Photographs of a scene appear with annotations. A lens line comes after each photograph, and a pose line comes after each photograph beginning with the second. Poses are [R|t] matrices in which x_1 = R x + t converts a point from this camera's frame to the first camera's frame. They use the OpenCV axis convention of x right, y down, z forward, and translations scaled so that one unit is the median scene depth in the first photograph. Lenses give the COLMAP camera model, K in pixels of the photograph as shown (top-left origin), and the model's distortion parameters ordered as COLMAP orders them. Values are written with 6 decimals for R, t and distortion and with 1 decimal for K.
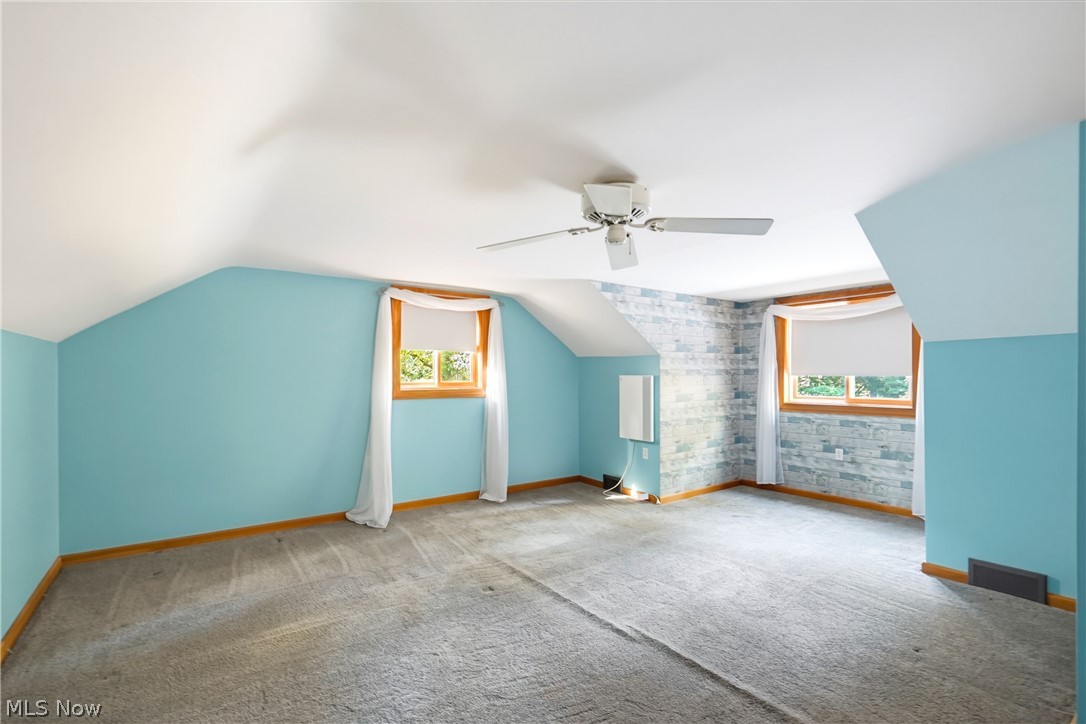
lens RADIAL K [[493.9, 0, 545.7], [0, 493.9, 369.3], [0, 0, 1]] dist [-0.000749, 0.001278]
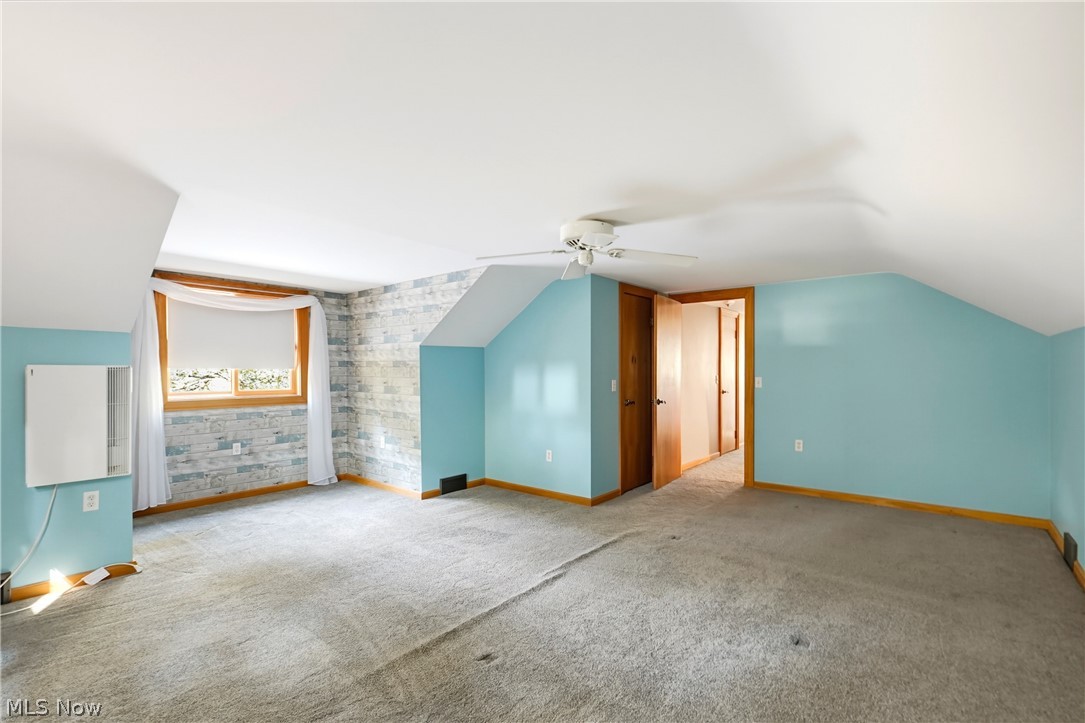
lens RADIAL K [[493.5, 0, 545.3], [0, 493.5, 367.3], [0, 0, 1]] dist [-0.000749, 0.001278]
pose [[-0.251221, 0.008160, 0.967895, -0.513717], [-0.015088, 0.999810, -0.012345, 0.014295], [-0.967812, -0.017705, -0.251050, 0.671344]]
